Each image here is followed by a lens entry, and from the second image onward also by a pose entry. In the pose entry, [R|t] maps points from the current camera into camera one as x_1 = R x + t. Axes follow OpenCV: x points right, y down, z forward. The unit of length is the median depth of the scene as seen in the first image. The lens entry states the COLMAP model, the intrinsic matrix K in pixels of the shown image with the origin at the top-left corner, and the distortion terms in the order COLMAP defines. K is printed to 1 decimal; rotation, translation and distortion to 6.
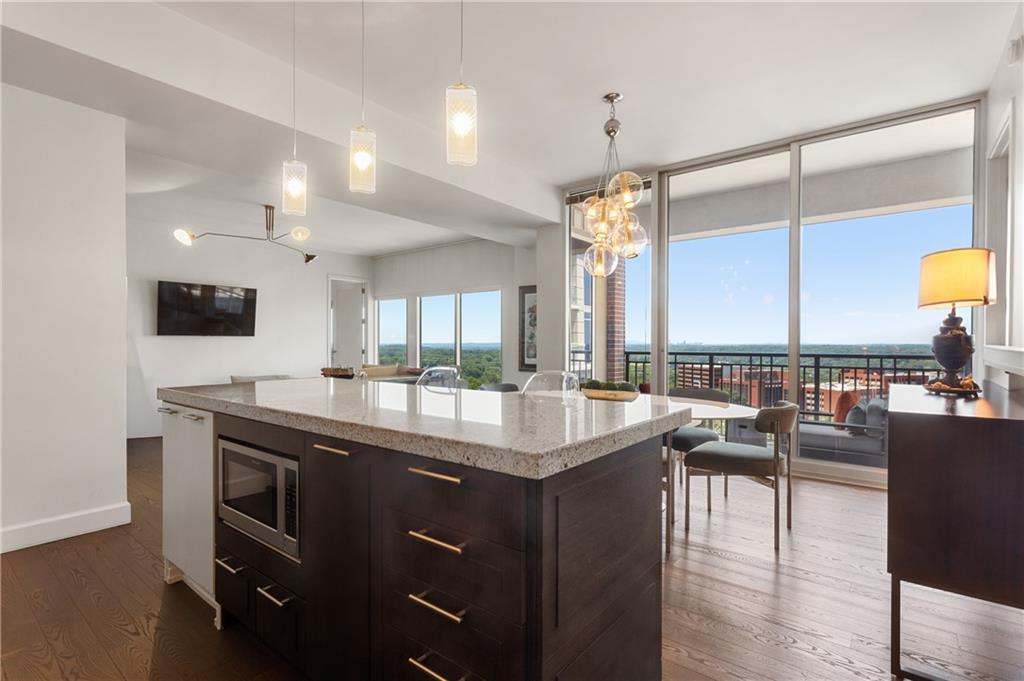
lens RADIAL K [[487.9, 0, 499.1], [0, 487.9, 340.9], [0, 0, 1]] dist [-0.001678, 0.001164]
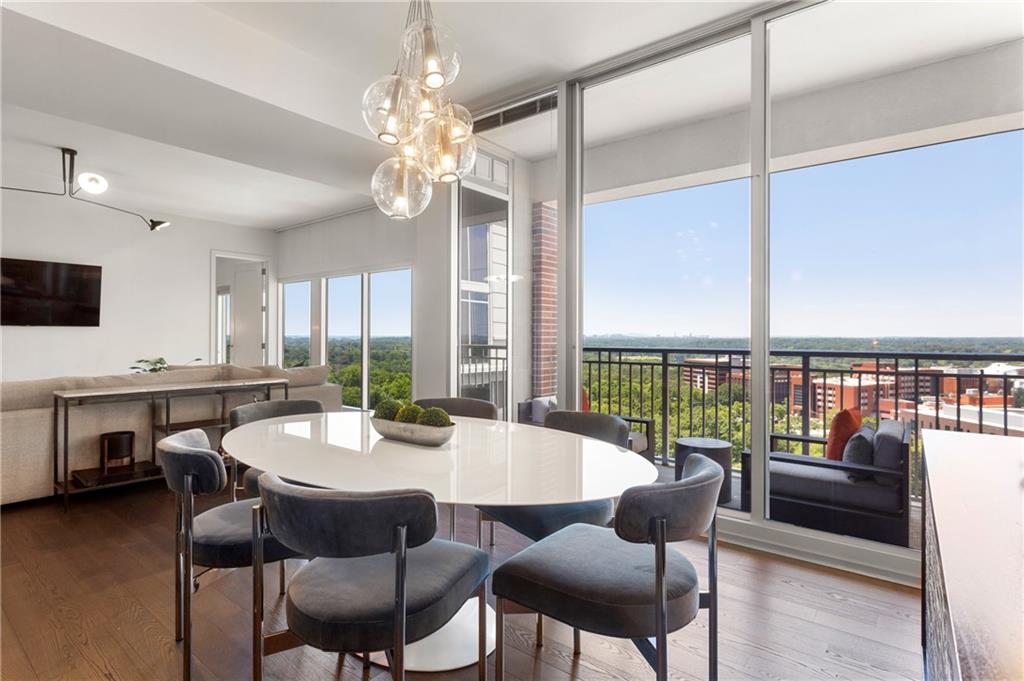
lens RADIAL K [[516.3, 0, 498.8], [0, 516.3, 327.8], [0, 0, 1]] dist [-0.006850, -0.000532]
pose [[0.999955, 0.000847, 0.009412, 0.156046], [-0.000743, 0.999938, -0.011117, 0.000980], [-0.009421, 0.011109, 0.999894, 0.201722]]
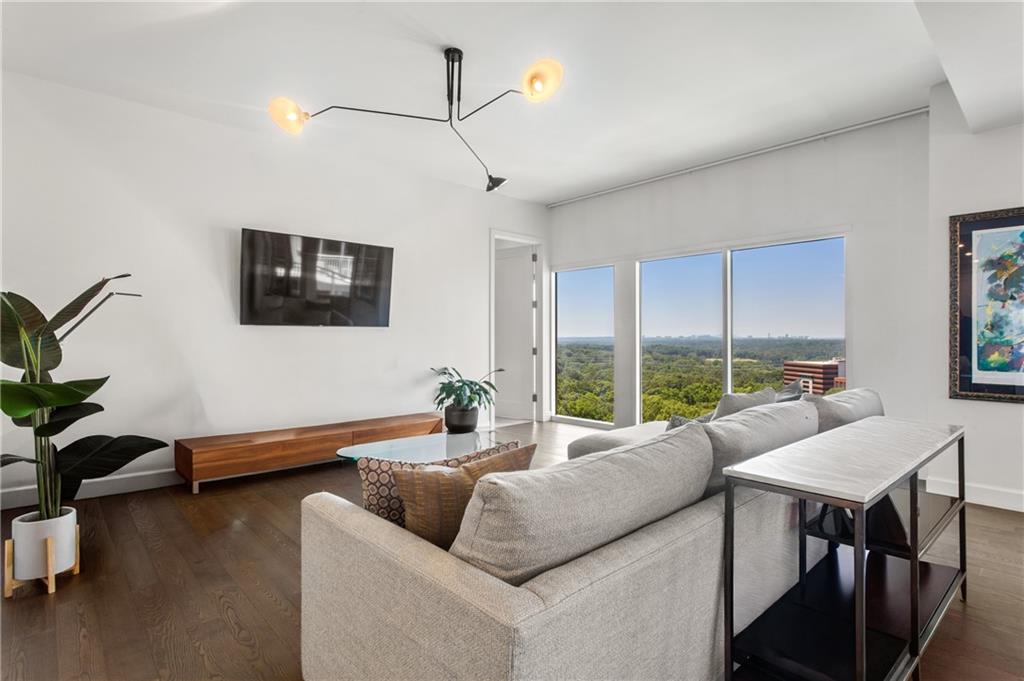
lens RADIAL K [[523.2, 0, 512.0], [0, 523.2, 340.5], [0, 0, 1]] dist [0.002279, 0.000296]
pose [[0.989967, 0.000630, -0.141300, -0.308735], [0.000673, 0.999958, 0.009169, 0.002232], [0.141300, -0.009172, 0.989924, 0.451754]]
